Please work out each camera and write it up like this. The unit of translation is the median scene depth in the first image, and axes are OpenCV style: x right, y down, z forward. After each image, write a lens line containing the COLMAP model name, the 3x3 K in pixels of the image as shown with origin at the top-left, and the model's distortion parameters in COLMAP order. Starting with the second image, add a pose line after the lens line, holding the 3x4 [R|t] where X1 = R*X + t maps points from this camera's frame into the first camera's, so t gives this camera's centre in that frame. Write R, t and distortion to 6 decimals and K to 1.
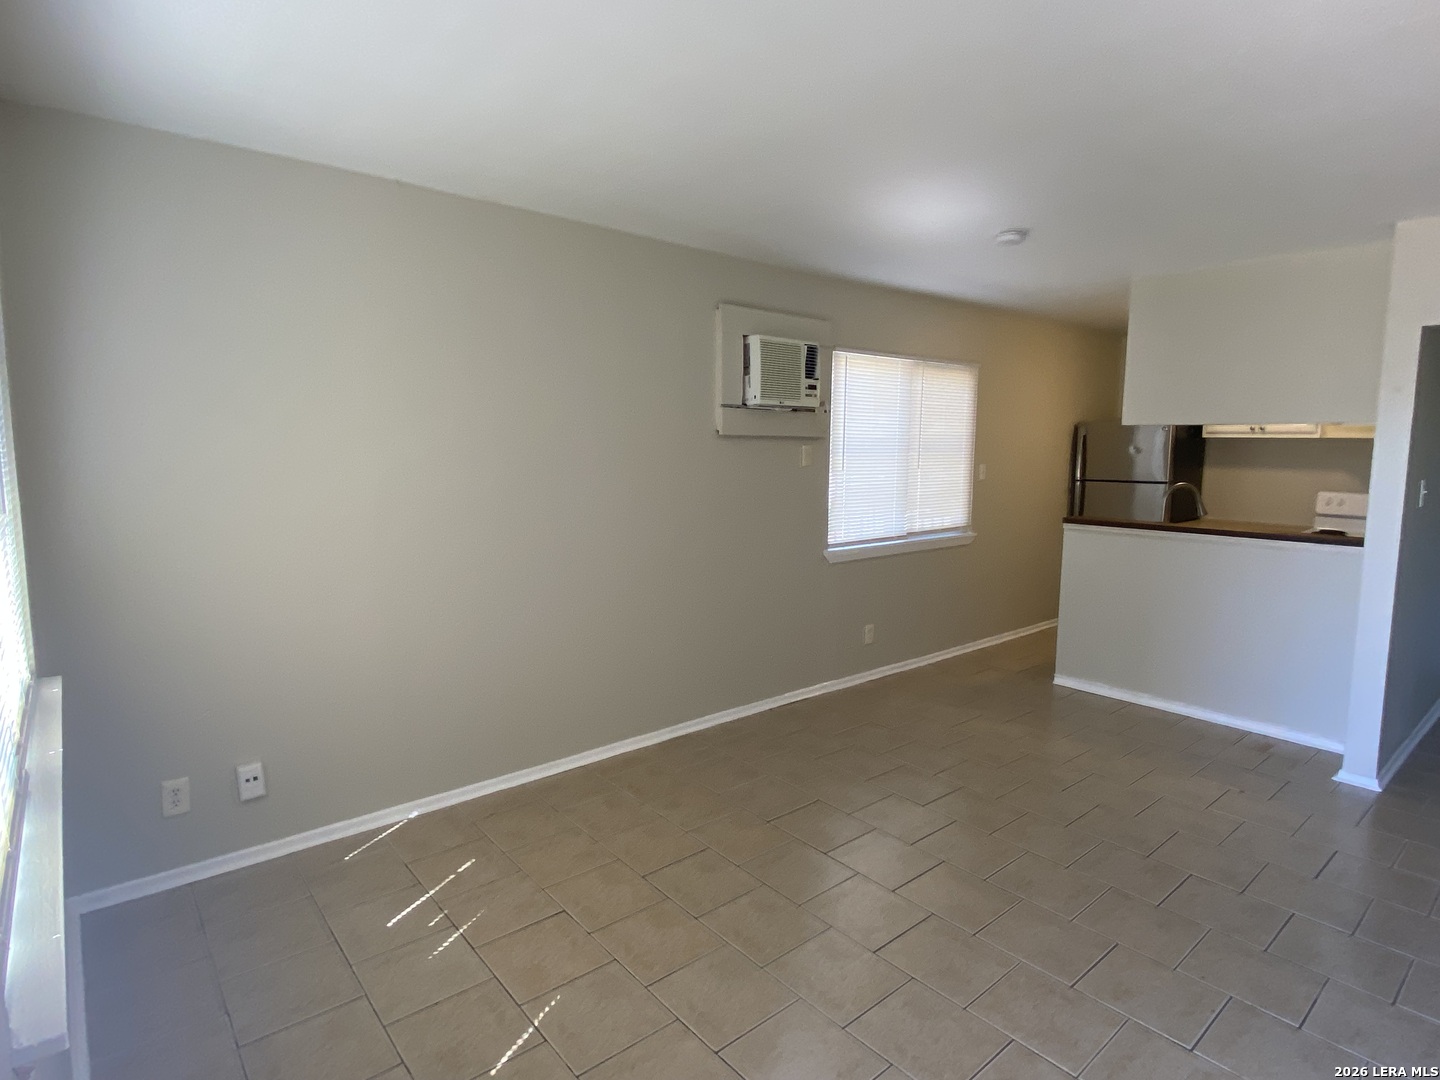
lens RADIAL K [[772.5, 0, 721.1], [0, 772.5, 543.7], [0, 0, 1]] dist [0.007548, -0.000025]
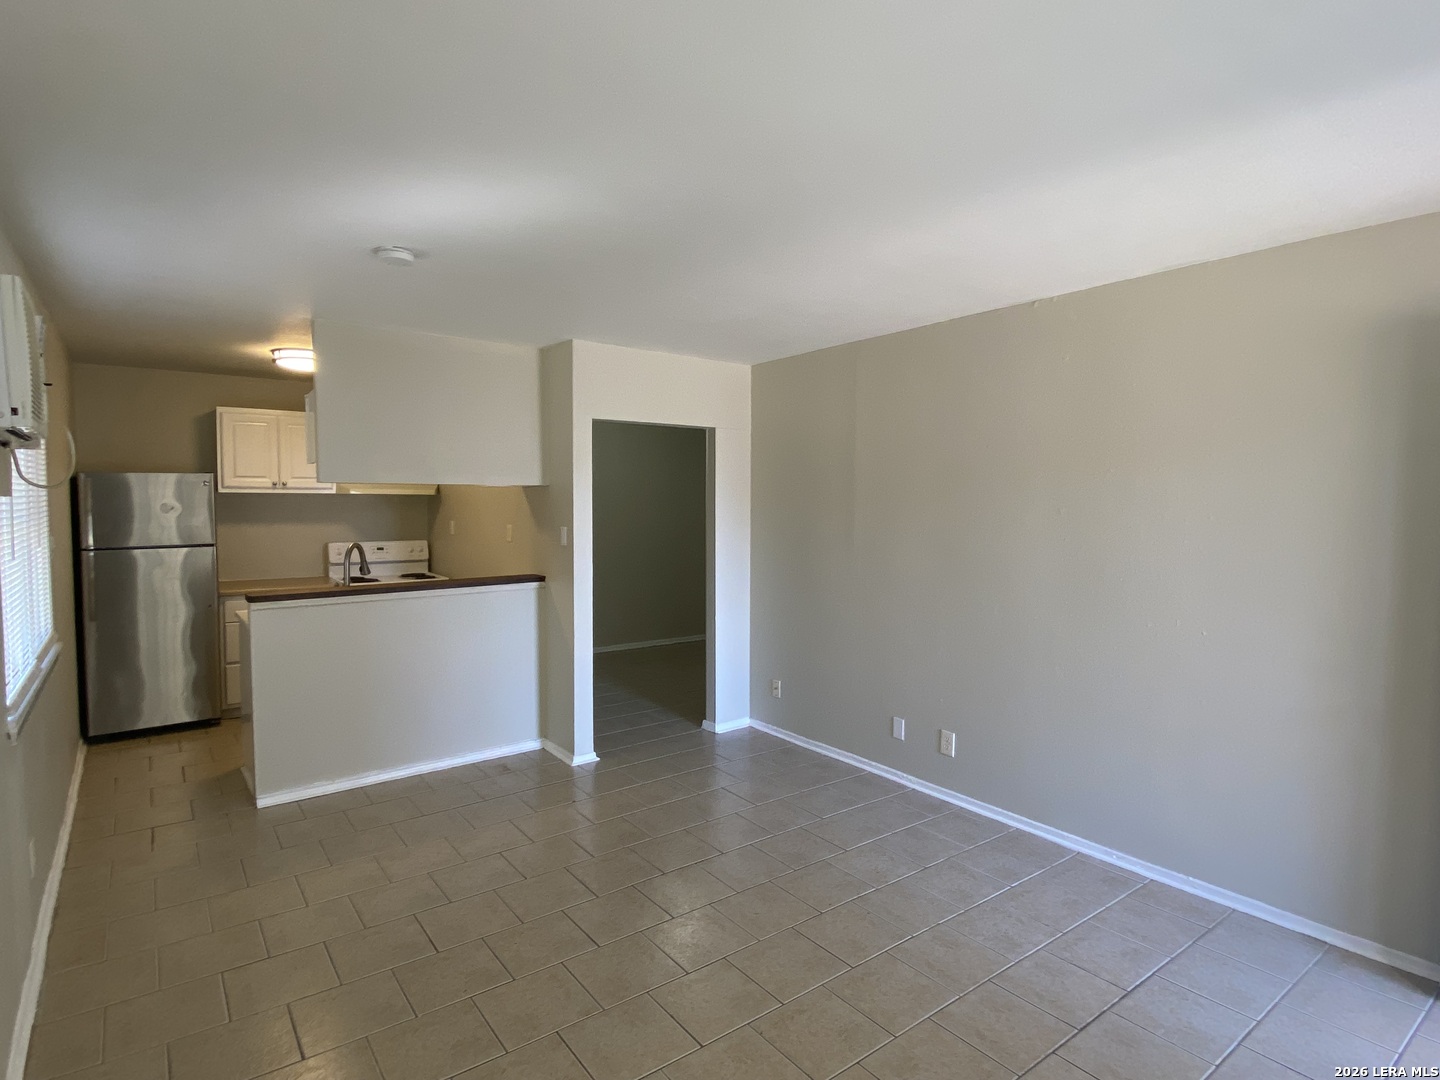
lens RADIAL K [[772.5, 0, 719.5], [0, 772.5, 529.5], [0, 0, 1]] dist [0.007548, -0.000025]
pose [[0.062229, -0.048966, 0.996860, -0.318428], [0.126923, 0.991075, 0.040758, -0.073426], [-0.989959, 0.123988, 0.067888, 0.472188]]
